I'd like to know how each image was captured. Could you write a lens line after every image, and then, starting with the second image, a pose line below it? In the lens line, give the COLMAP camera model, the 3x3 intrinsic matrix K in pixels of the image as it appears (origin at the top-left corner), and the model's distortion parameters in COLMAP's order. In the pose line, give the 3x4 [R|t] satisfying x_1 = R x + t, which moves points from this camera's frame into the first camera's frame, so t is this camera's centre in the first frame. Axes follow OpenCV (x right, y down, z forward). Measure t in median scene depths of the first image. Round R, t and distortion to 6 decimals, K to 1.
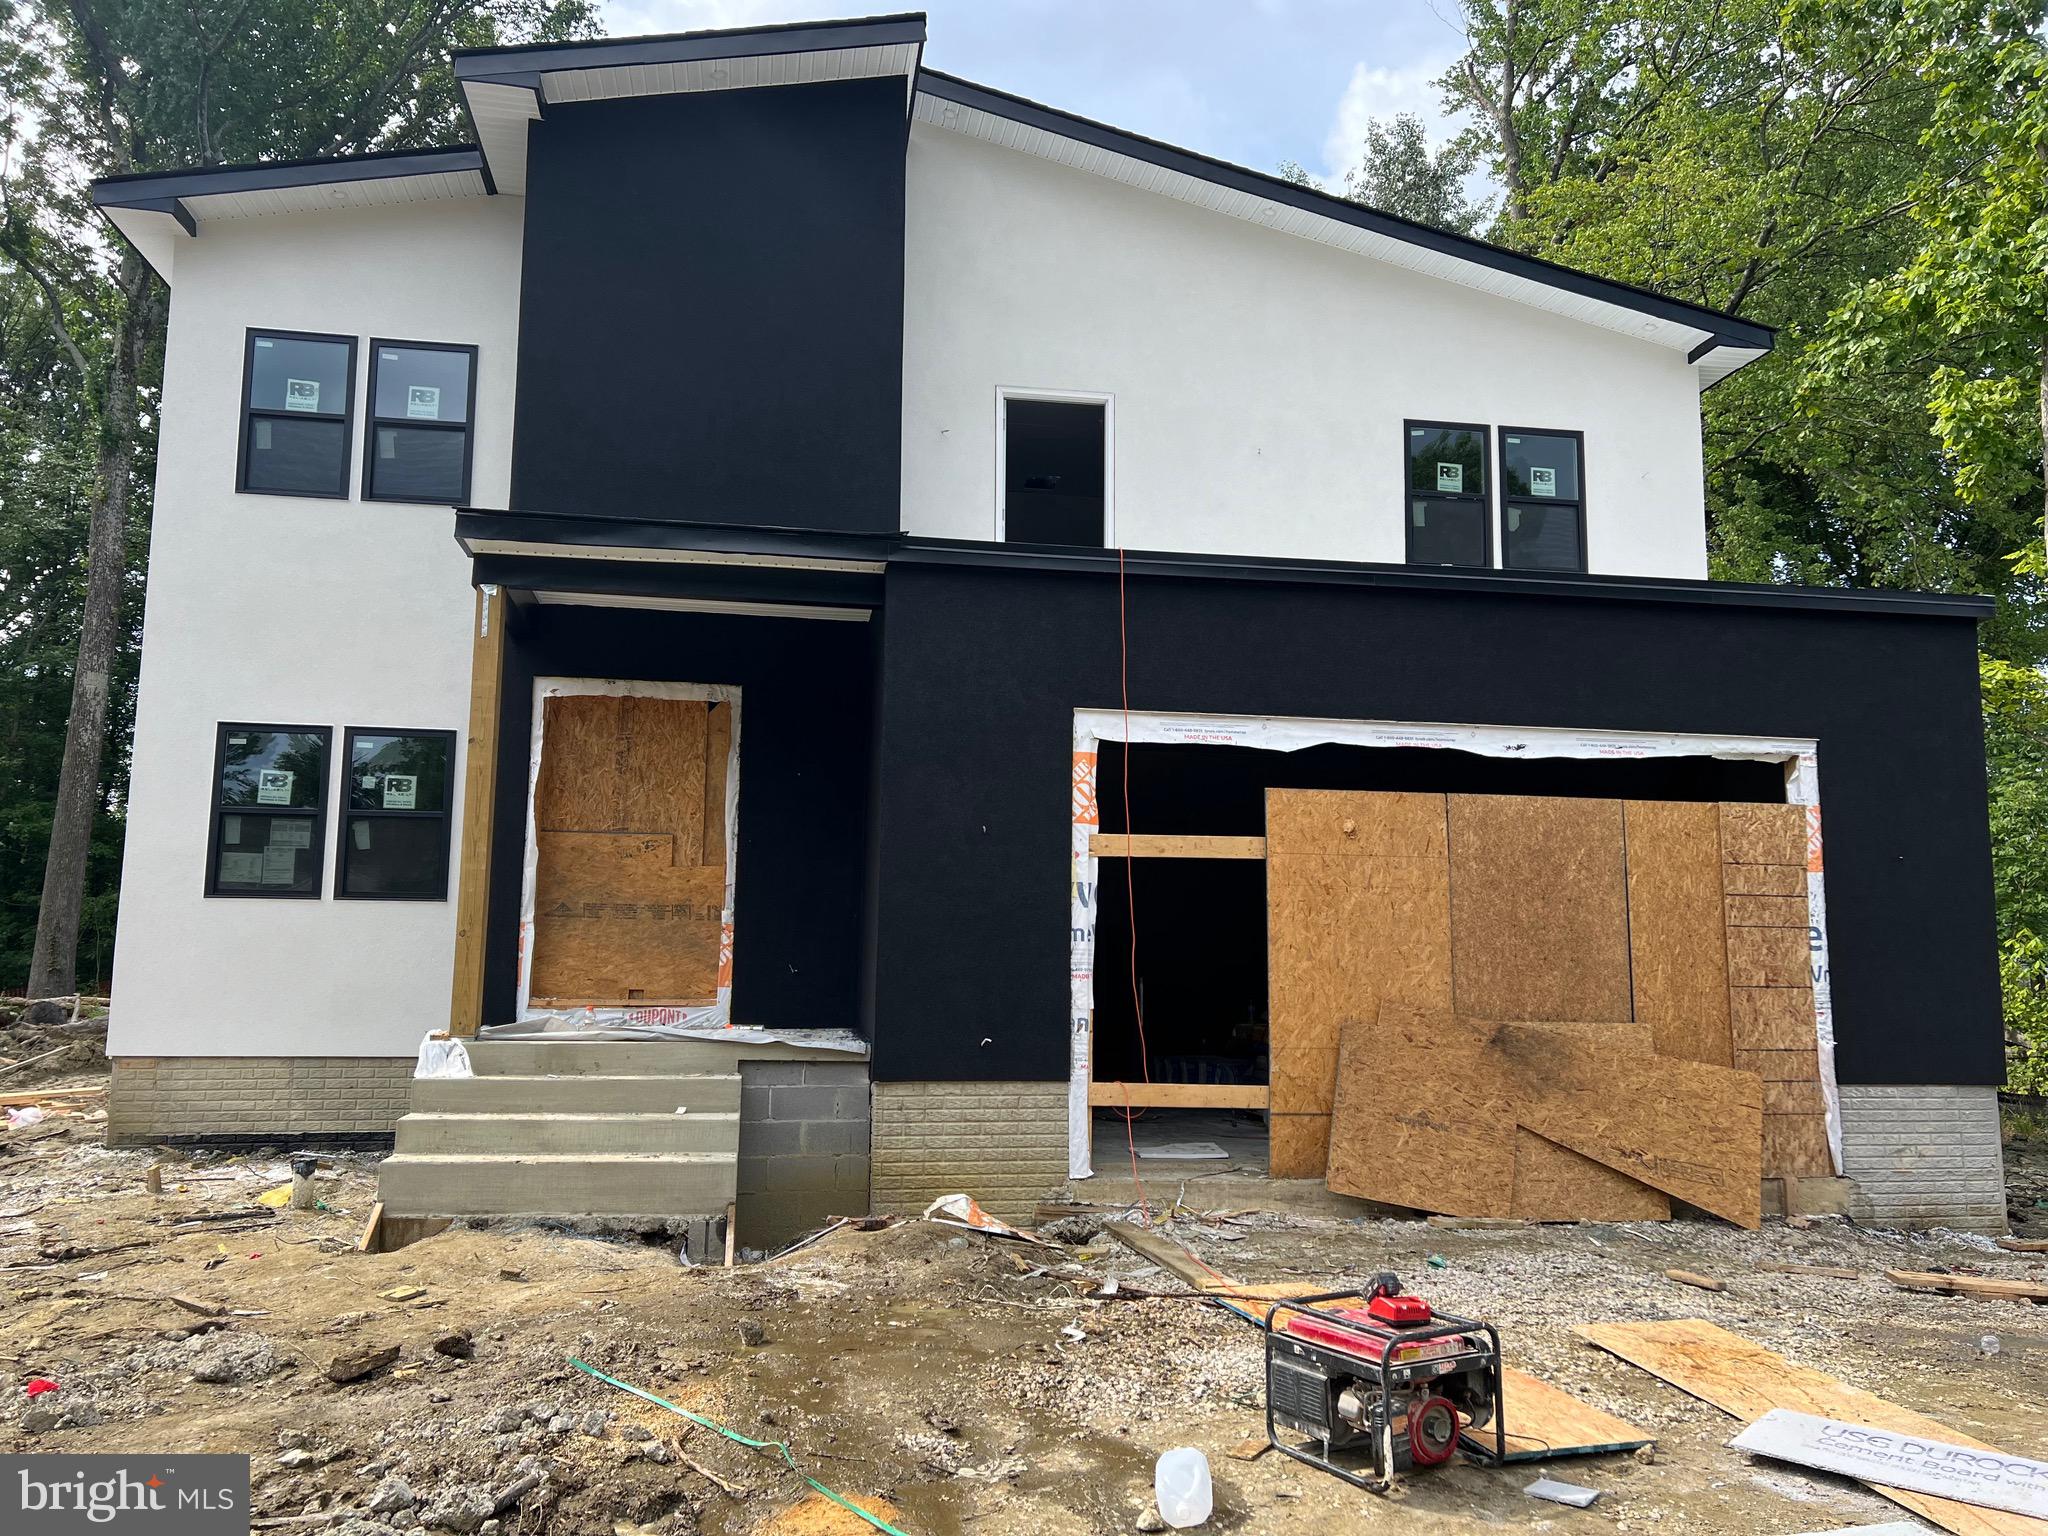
lens RADIAL K [[1573.1, 0, 1023.4], [0, 1573.1, 770.7], [0, 0, 1]] dist [0.015441, 0.003096]
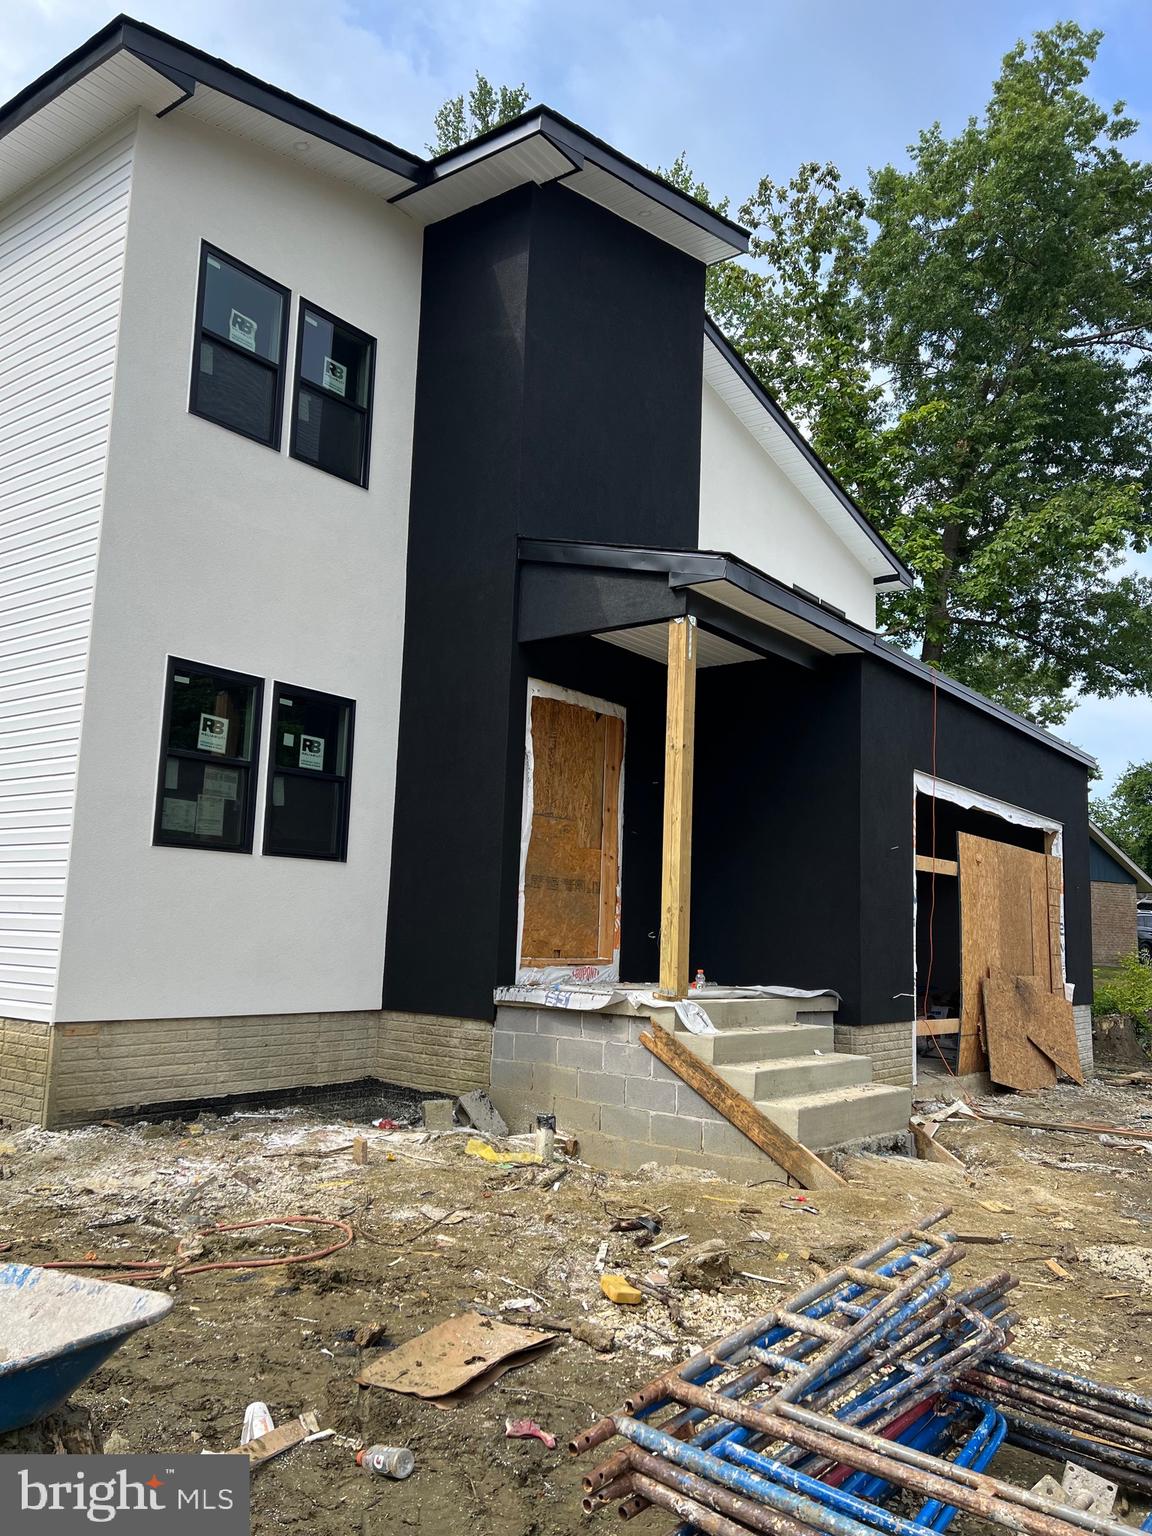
lens RADIAL K [[1179.8, 0, 576.7], [0, 1179.8, 767.4], [0, 0, 1]] dist [0.015441, 0.003096]
pose [[0.722234, 0.111449, 0.682611, -0.814053], [-0.118245, 0.992299, -0.036903, 0.031589], [-0.681466, -0.054063, 0.729850, 0.334534]]
